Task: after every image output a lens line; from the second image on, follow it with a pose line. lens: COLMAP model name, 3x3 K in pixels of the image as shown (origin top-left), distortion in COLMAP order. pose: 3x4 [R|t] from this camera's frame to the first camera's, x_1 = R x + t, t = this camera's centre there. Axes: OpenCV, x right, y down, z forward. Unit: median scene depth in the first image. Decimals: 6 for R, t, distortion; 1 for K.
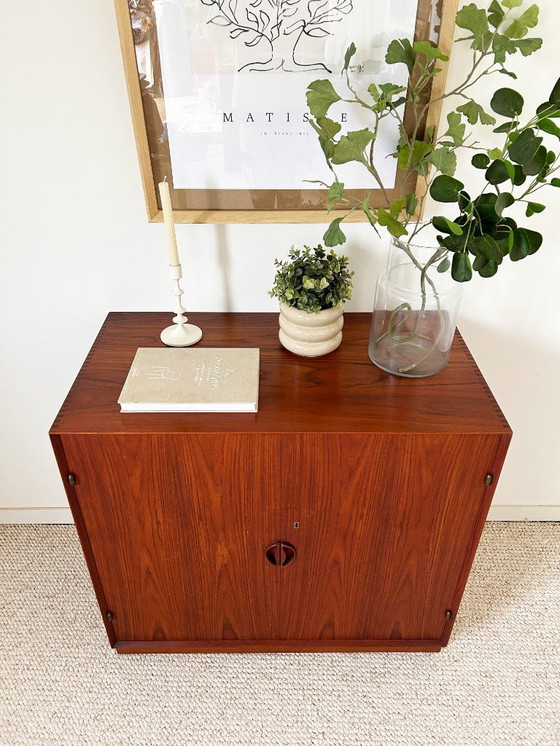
lens RADIAL K [[561.4, 0, 281.7], [0, 561.4, 364.0], [0, 0, 1]] dist [0.049957, -0.062009]
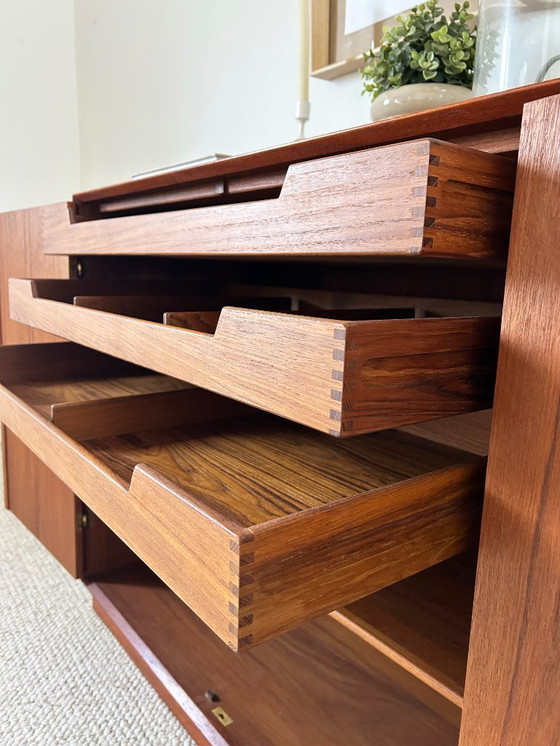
lens RADIAL K [[572.8, 0, 280.0], [0, 572.8, 373.0], [0, 0, 1]] dist [0.036700, -0.059342]
pose [[0.606032, 0.149213, -0.781320, 0.502776], [-0.474210, 0.856386, -0.204273, 0.347348], [0.638631, 0.494306, 0.589756, 0.682282]]
